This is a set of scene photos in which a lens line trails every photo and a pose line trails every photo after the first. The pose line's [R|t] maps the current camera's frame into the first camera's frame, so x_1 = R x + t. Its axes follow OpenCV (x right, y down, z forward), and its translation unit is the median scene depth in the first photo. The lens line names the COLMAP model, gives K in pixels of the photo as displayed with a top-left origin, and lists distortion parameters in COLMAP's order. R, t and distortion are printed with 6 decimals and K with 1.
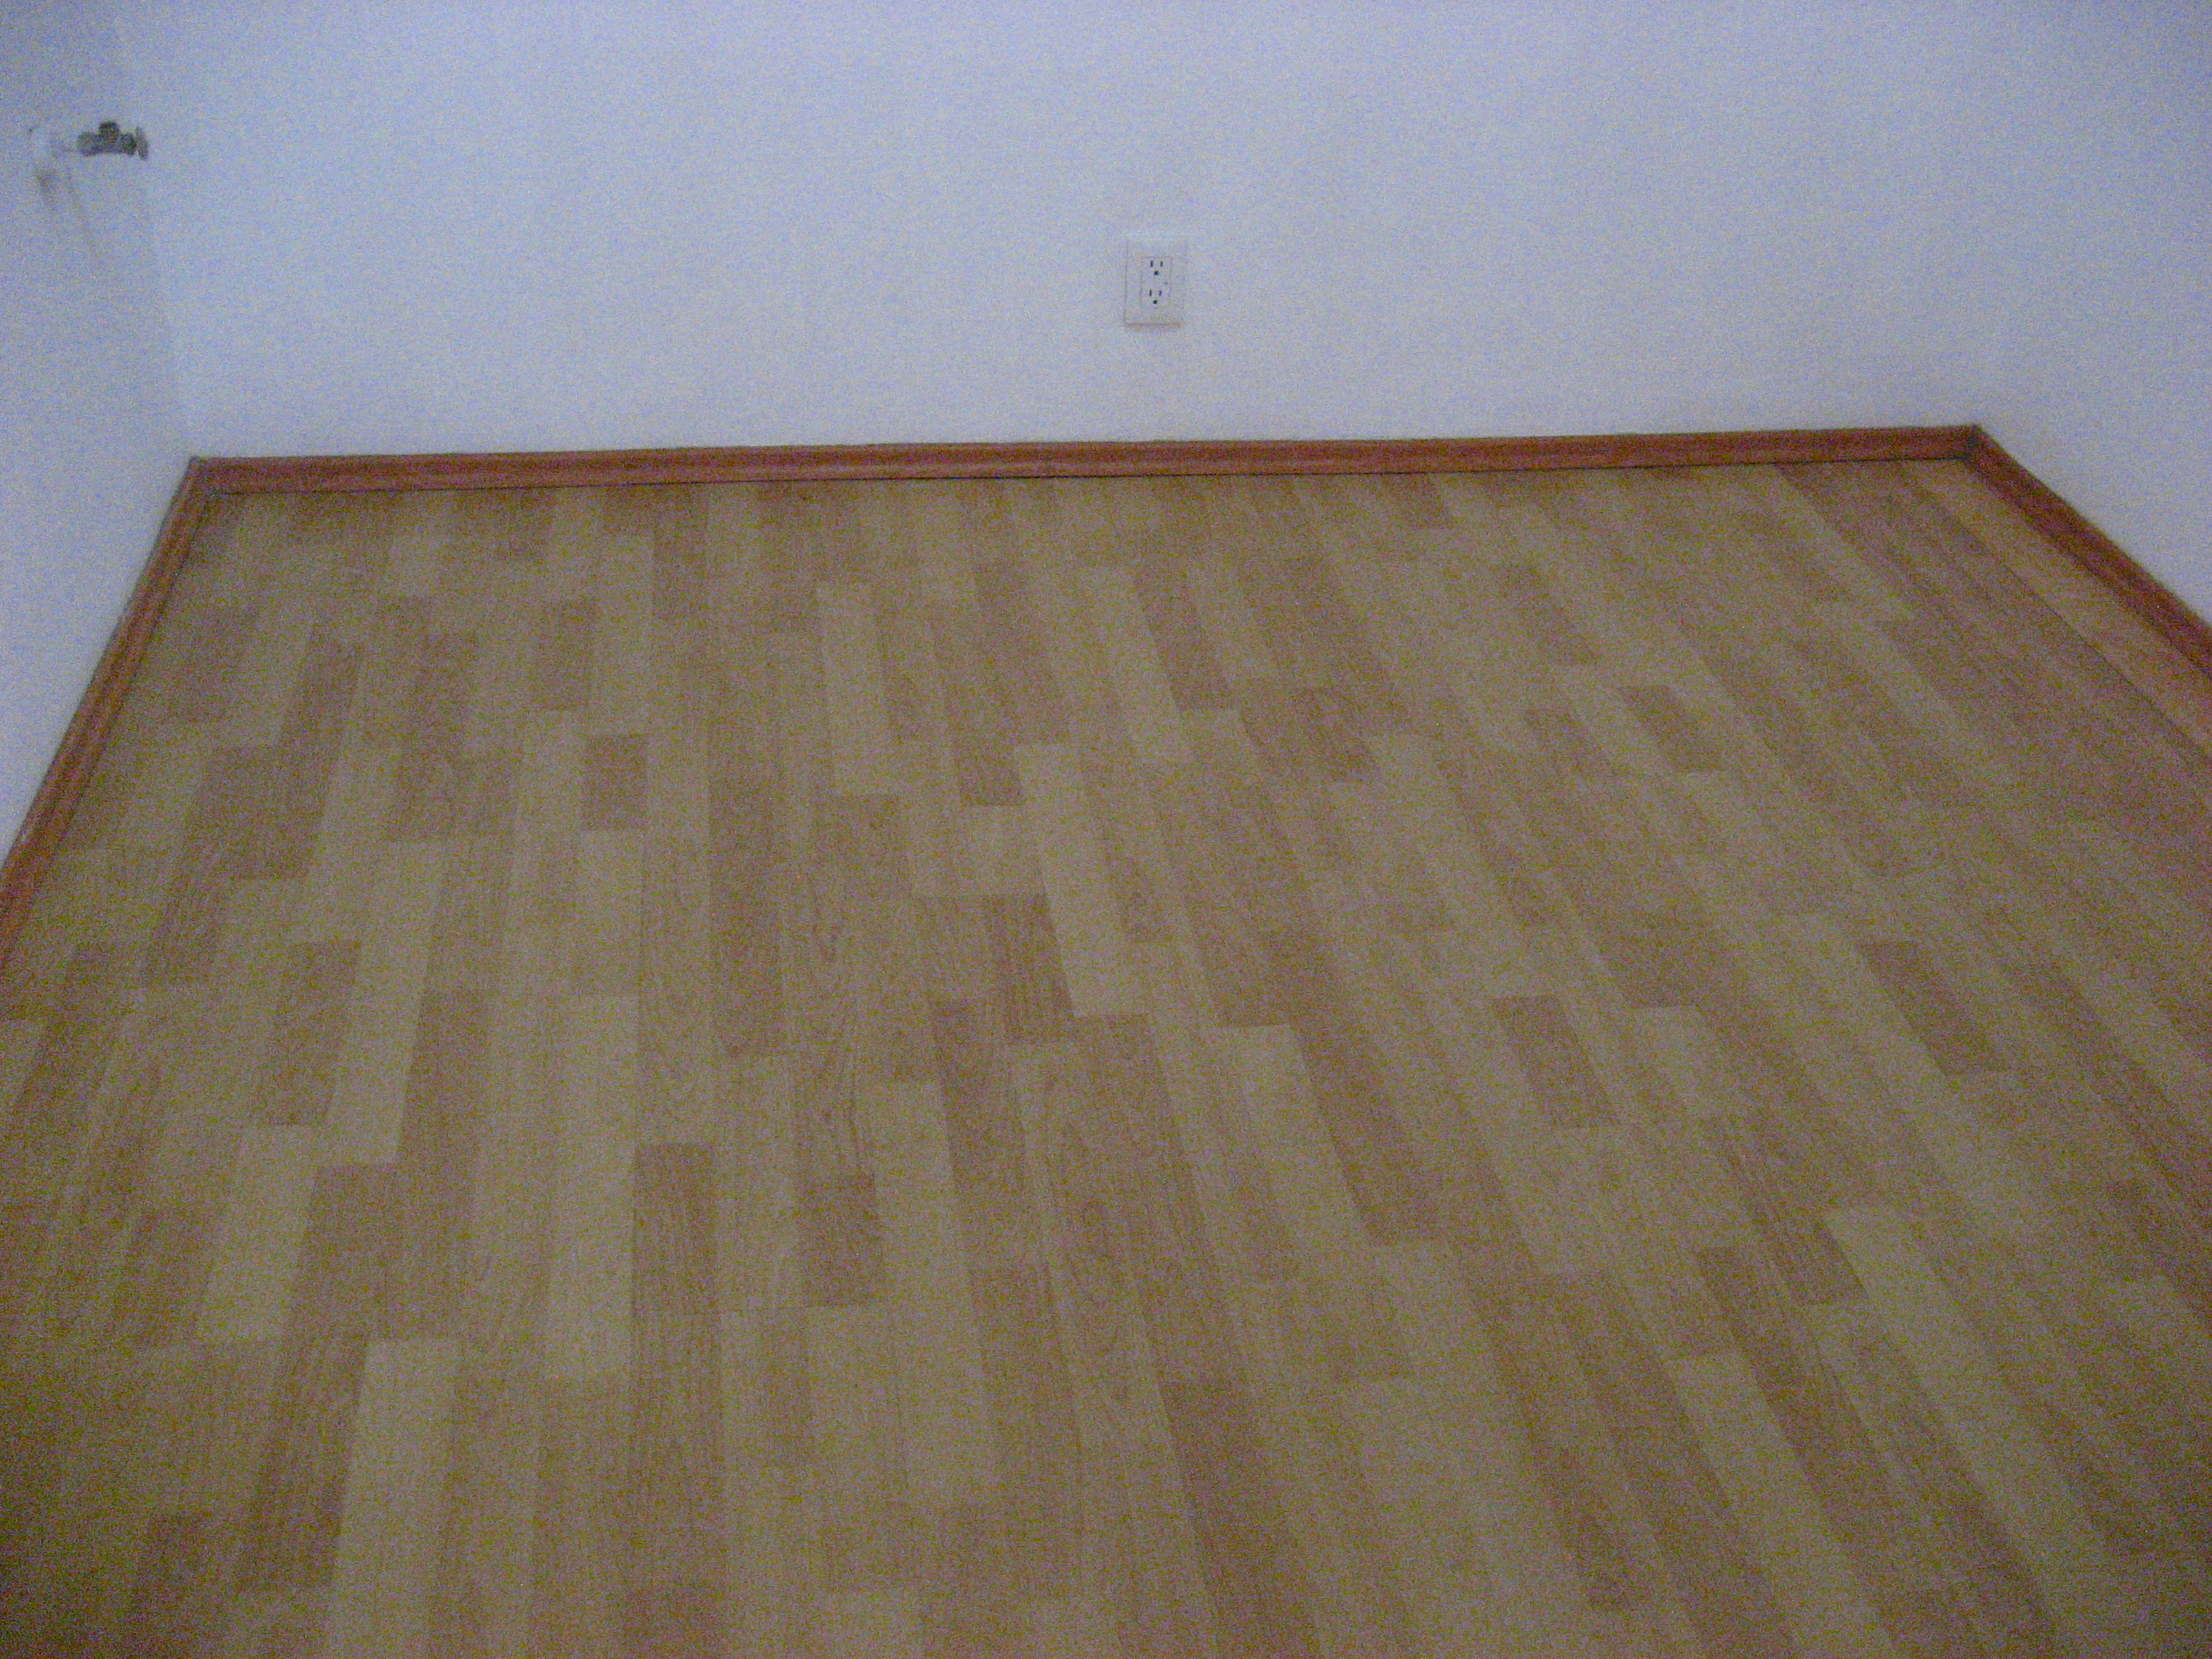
lens RADIAL K [[2308.0, 0, 1108.4], [0, 2308.0, 843.7], [0, 0, 1]] dist [-0.074161, 0.000000]
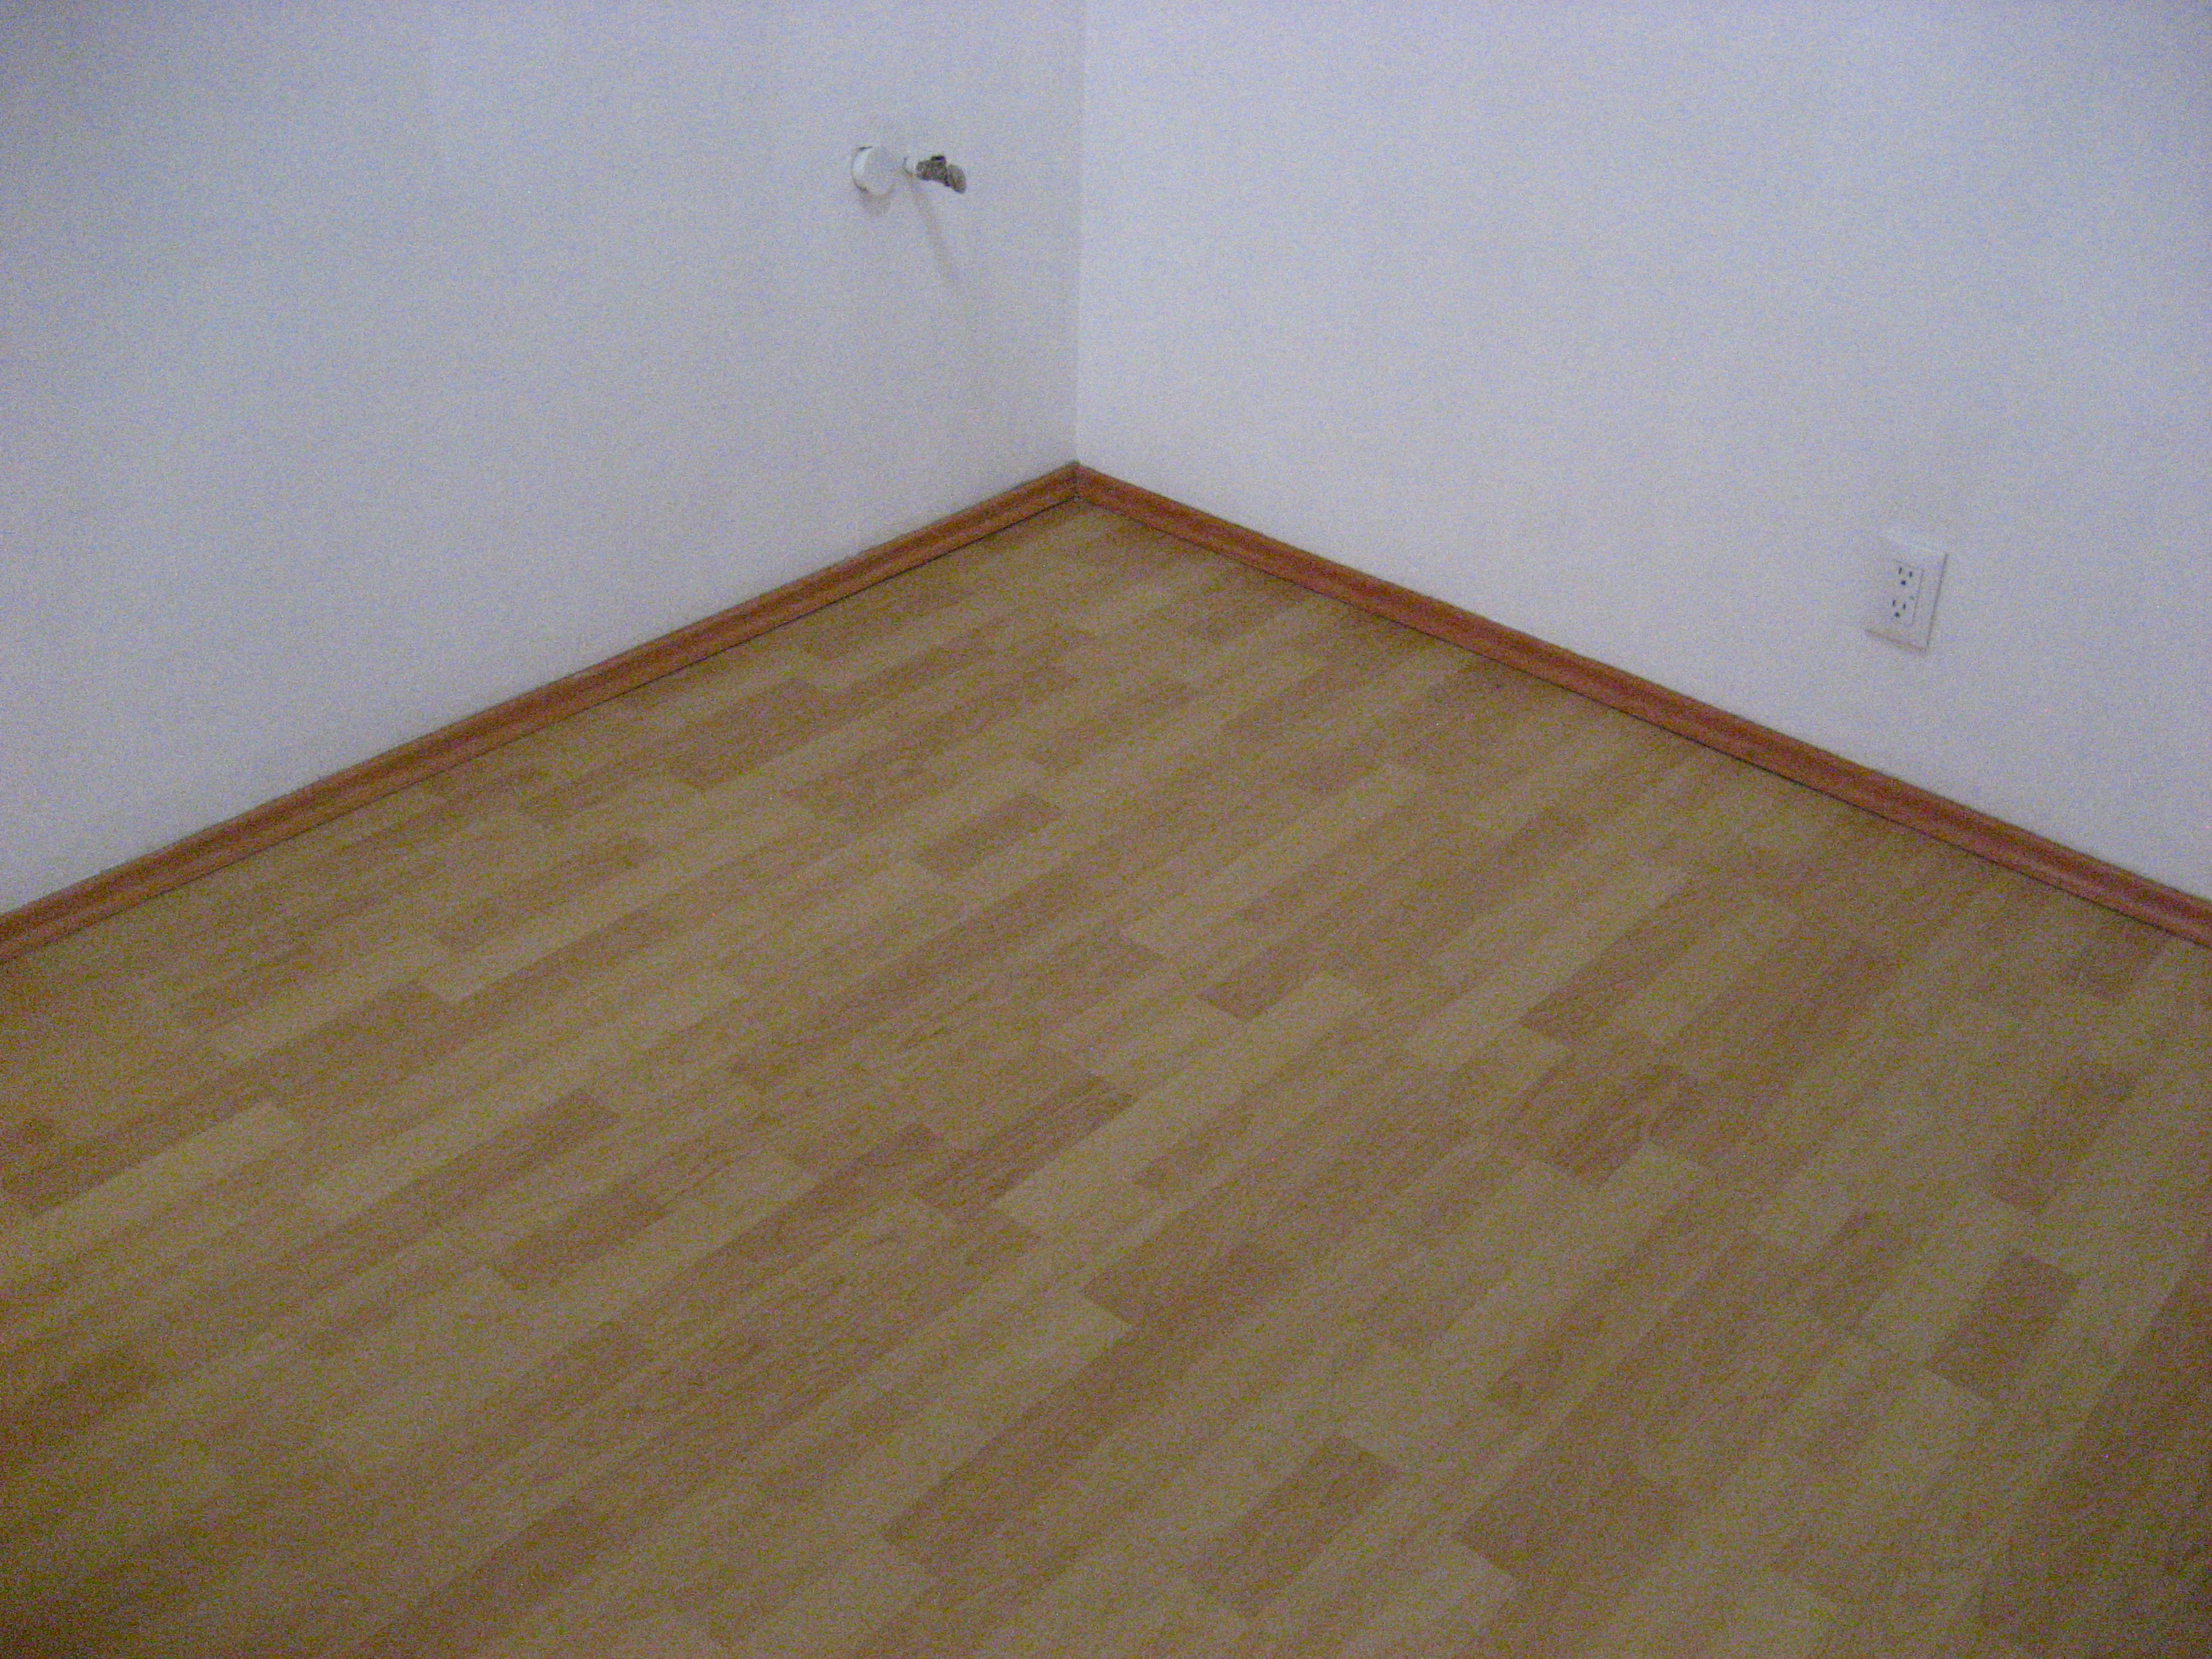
lens RADIAL K [[2308.0, 0, 1121.4], [0, 2308.0, 816.1], [0, 0, 1]] dist [-0.074161, 0.000000]
pose [[0.645425, 0.375949, -0.664898, 0.526449], [-0.409436, 0.905145, 0.114345, -0.180336], [0.644817, 0.198432, 0.738130, 0.245353]]
